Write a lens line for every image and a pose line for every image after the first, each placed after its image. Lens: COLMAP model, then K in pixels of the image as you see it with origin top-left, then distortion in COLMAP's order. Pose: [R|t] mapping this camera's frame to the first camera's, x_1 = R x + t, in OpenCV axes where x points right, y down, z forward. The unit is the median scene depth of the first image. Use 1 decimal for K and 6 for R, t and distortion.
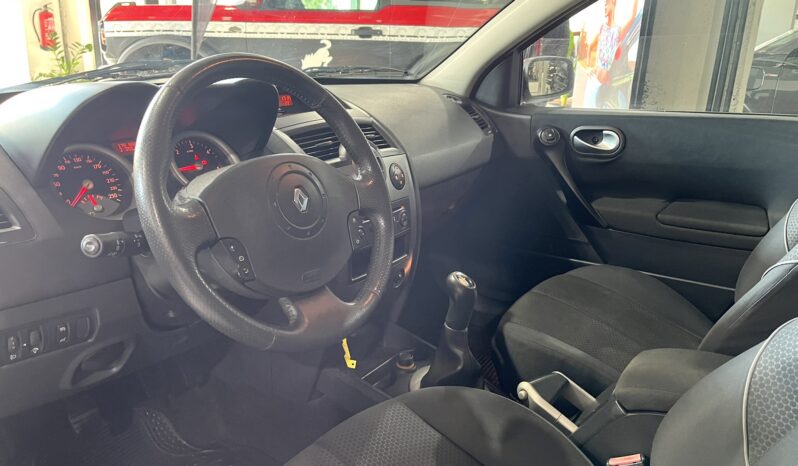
lens RADIAL K [[612.9, 0, 399.0], [0, 612.9, 233.0], [0, 0, 1]] dist [0.082995, -0.144121]
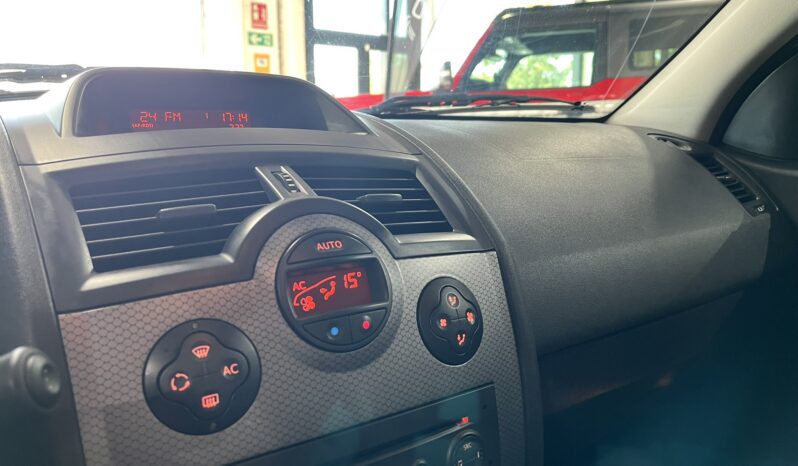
lens RADIAL K [[612.9, 0, 399.0], [0, 612.9, 233.0], [0, 0, 1]] dist [0.082995, -0.144121]
pose [[0.936299, 0.015926, -0.350843, 0.066437], [-0.070741, 0.987048, -0.143983, -0.070971], [0.344006, 0.159630, 0.925299, 0.547341]]
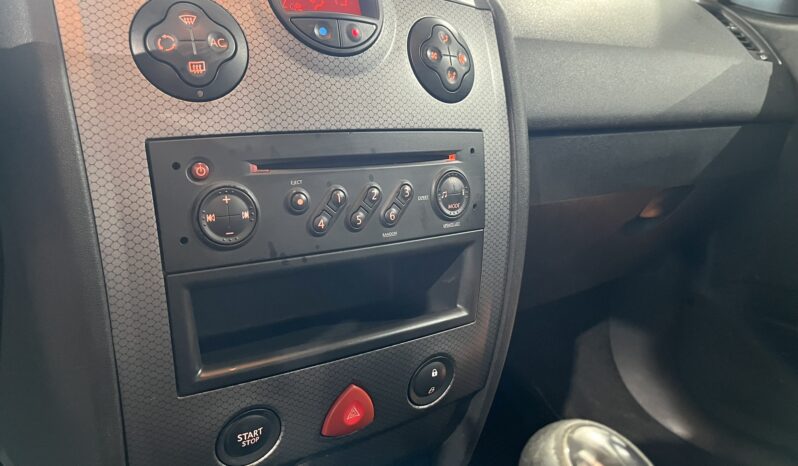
lens RADIAL K [[612.9, 0, 399.0], [0, 612.9, 233.0], [0, 0, 1]] dist [0.082995, -0.144121]
pose [[0.933319, 0.075704, -0.350976, 0.075917], [-0.103941, 0.992631, -0.062294, 0.015208], [0.343673, 0.094621, 0.934310, 0.559315]]
